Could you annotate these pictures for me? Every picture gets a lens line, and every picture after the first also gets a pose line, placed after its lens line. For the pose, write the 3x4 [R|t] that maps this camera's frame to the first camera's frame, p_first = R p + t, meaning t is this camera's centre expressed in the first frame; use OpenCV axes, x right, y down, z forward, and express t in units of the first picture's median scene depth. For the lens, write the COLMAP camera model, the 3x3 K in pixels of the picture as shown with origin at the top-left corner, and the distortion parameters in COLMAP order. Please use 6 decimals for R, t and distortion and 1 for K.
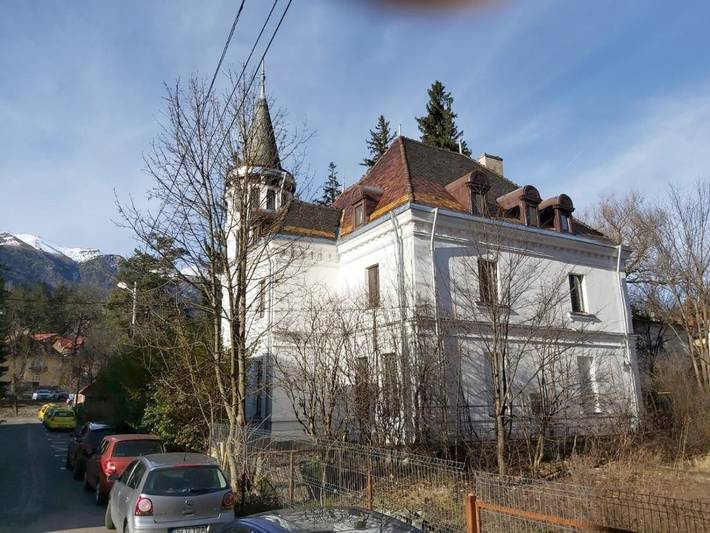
lens RADIAL K [[532.2, 0, 354.6], [0, 532.2, 281.5], [0, 0, 1]] dist [0.088933, -0.157762]
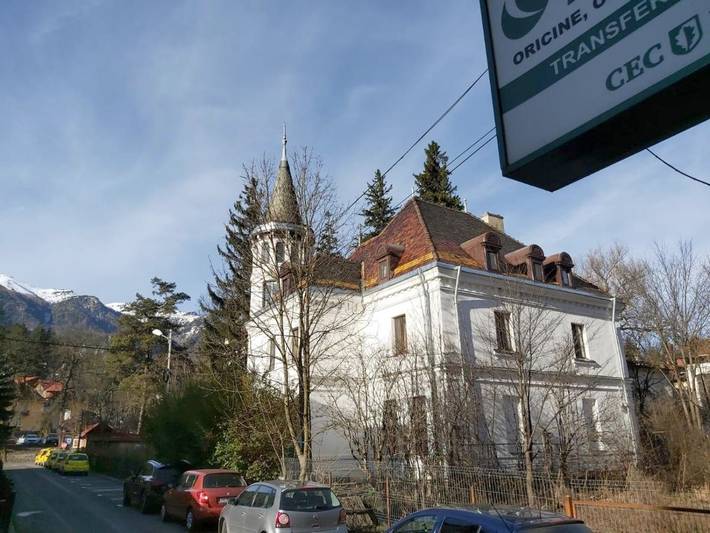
lens RADIAL K [[532.2, 0, 354.6], [0, 532.2, 281.5], [0, 0, 1]] dist [0.088933, -0.157762]
pose [[0.999277, 0.005868, 0.037557, -0.091711], [-0.002904, 0.996910, -0.078494, -0.012282], [-0.037902, 0.078328, 0.996207, -0.098225]]
